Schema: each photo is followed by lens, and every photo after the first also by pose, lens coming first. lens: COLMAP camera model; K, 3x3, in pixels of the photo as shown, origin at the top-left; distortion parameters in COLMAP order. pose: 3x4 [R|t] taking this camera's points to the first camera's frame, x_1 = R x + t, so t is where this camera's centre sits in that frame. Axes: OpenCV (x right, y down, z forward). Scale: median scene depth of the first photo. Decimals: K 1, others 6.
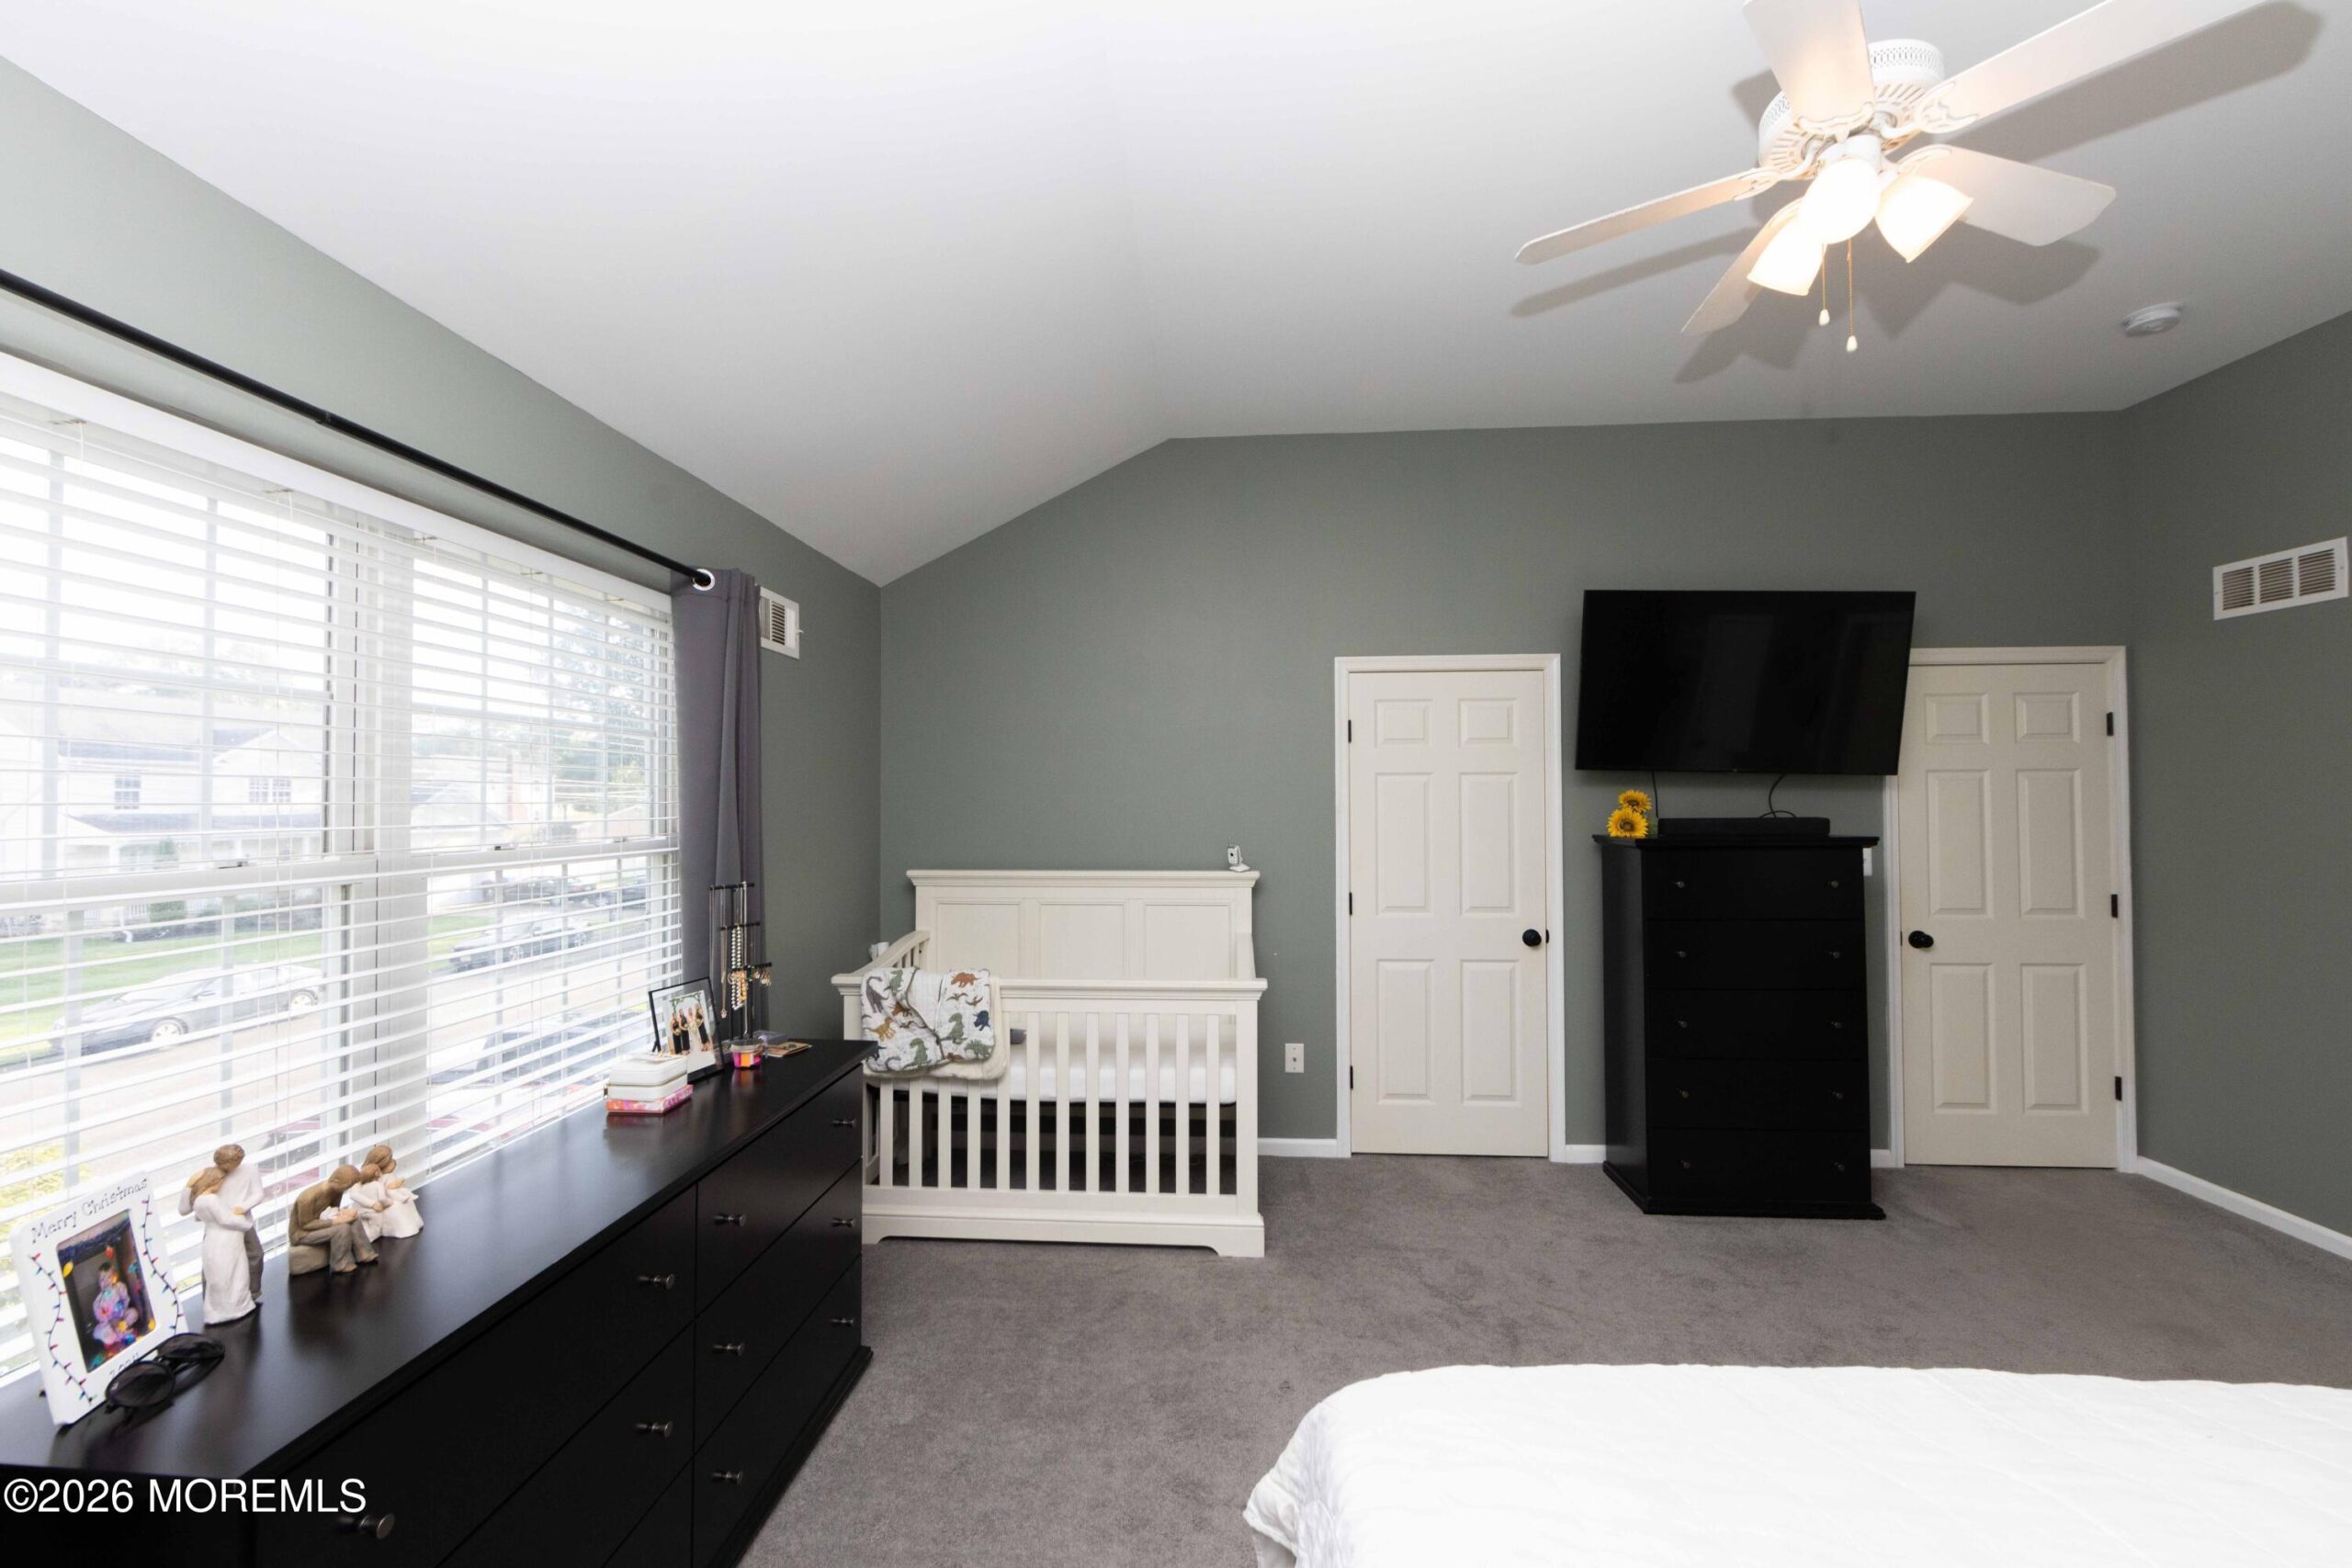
lens RADIAL K [[918.3, 0, 1166.4], [0, 918.3, 778.4], [0, 0, 1]] dist [-0.001116, -0.000259]
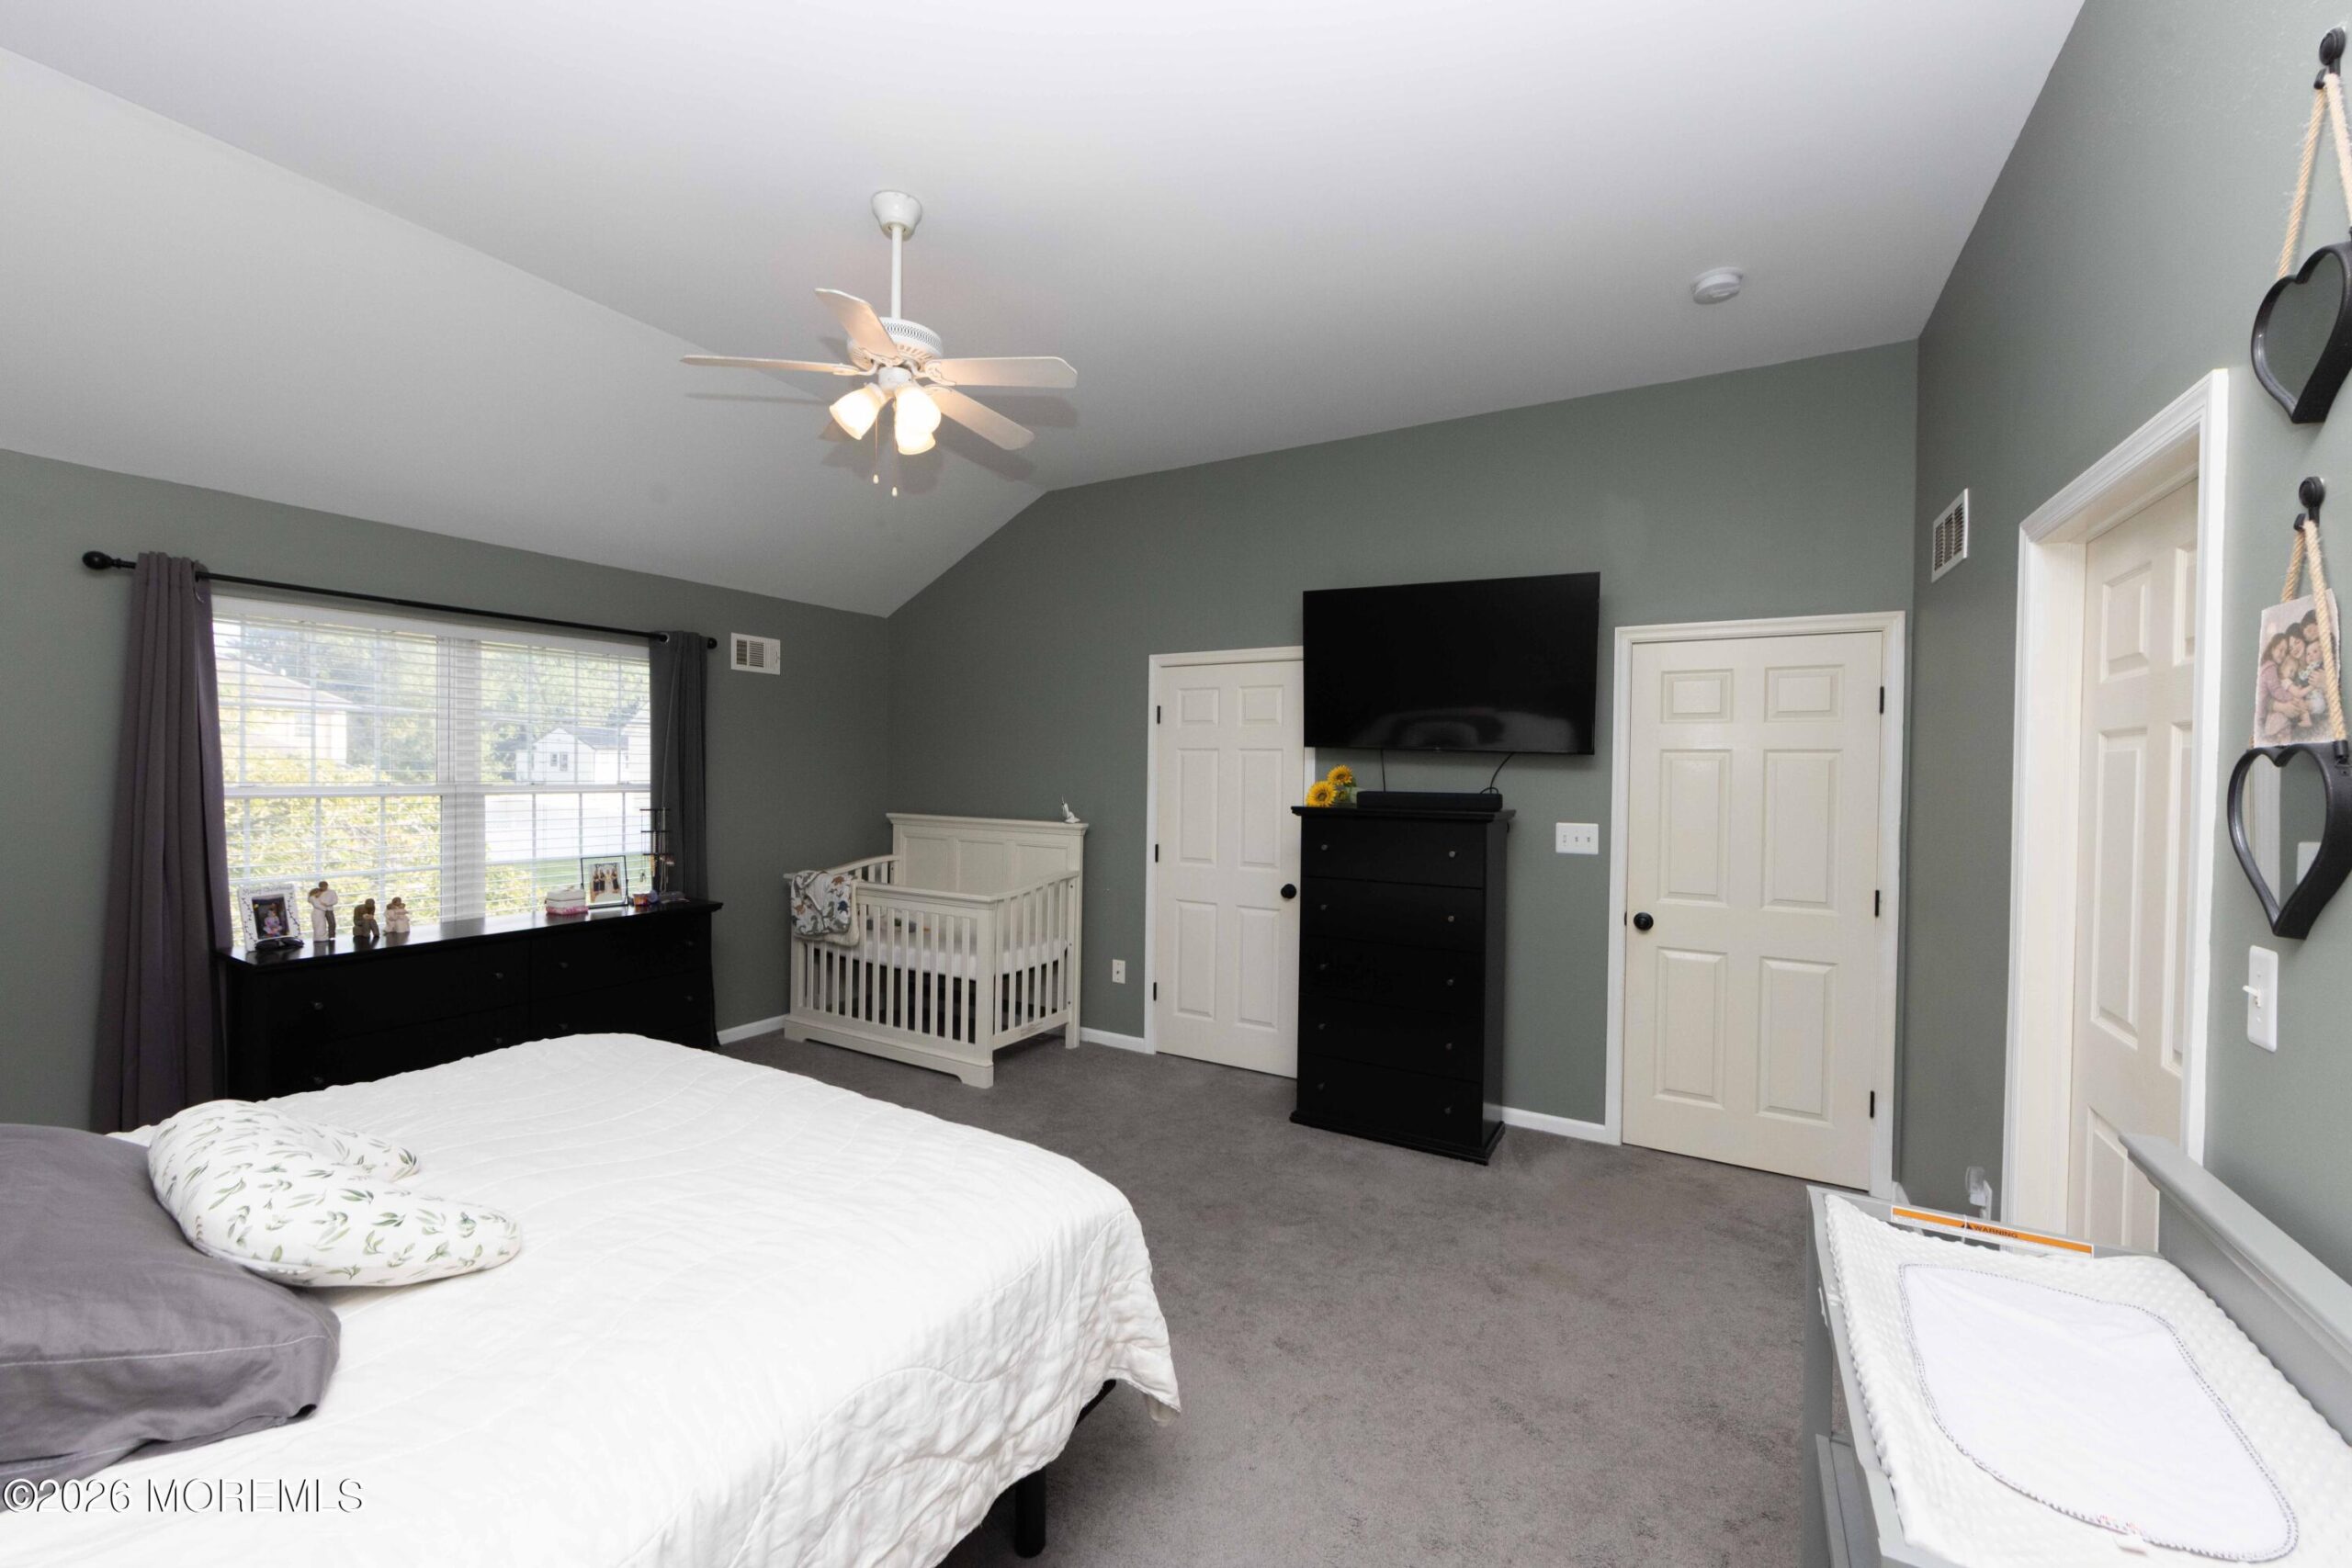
lens RADIAL K [[918.3, 0, 1166.4], [0, 918.3, 778.4], [0, 0, 1]] dist [-0.001116, -0.000259]
pose [[0.894999, 0.022460, -0.445503, 0.854288], [-0.007296, 0.999335, 0.035725, -0.011029], [0.446009, -0.028724, 0.894567, -0.117830]]
